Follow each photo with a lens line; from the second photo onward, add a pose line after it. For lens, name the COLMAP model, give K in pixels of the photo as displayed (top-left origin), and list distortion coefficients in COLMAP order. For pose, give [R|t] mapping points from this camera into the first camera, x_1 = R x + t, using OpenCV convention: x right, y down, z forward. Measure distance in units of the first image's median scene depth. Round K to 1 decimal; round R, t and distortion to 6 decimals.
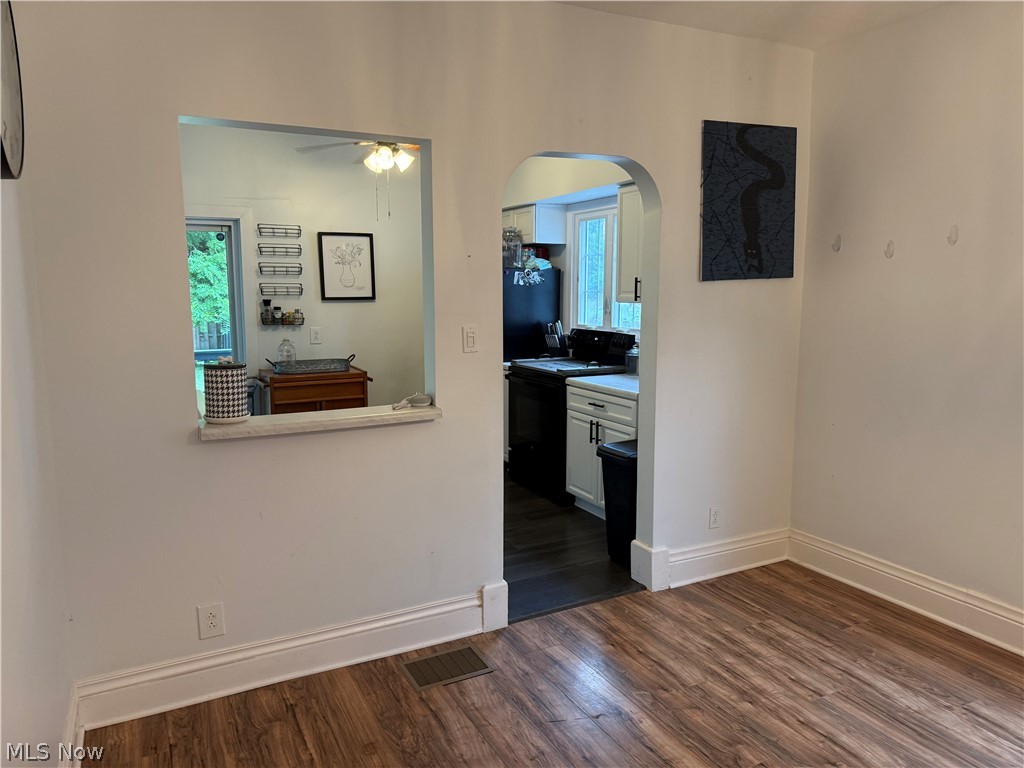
lens RADIAL K [[715.6, 0, 519.3], [0, 715.6, 381.4], [0, 0, 1]] dist [0.046129, -0.054227]
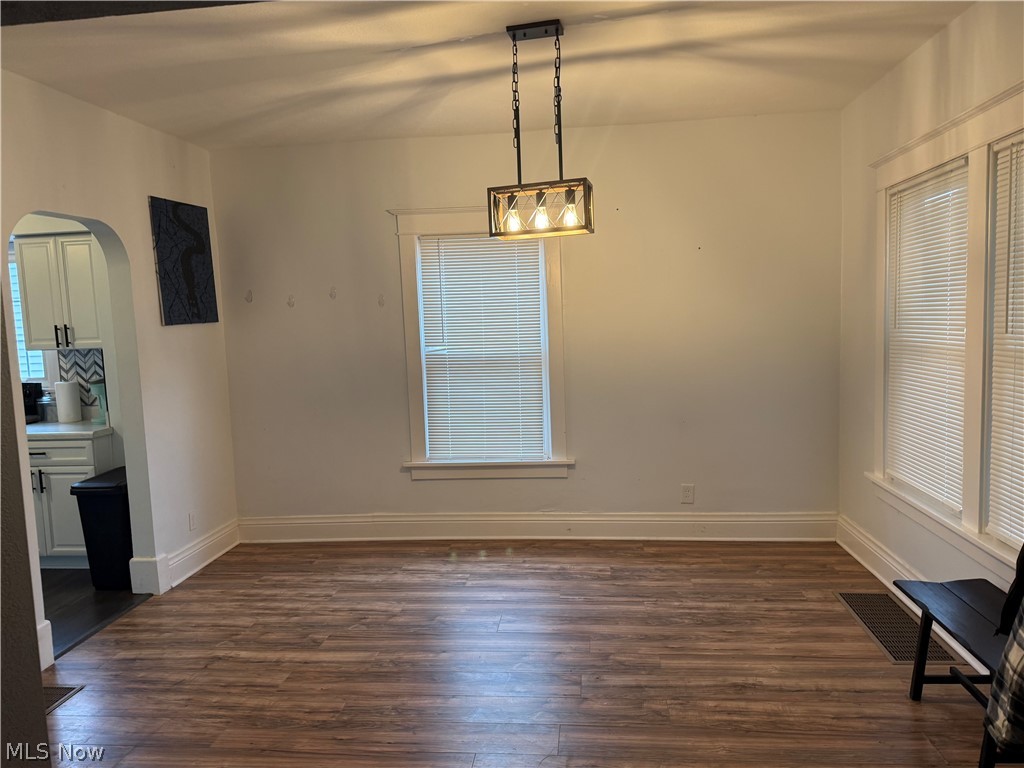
lens RADIAL K [[715.6, 0, 511.6], [0, 715.6, 386.3], [0, 0, 1]] dist [0.046129, -0.054227]
pose [[0.557048, -0.098547, 0.824613, -0.432973], [0.145686, 0.989133, 0.019793, 0.021708], [-0.817602, 0.109109, 0.565351, -0.155154]]
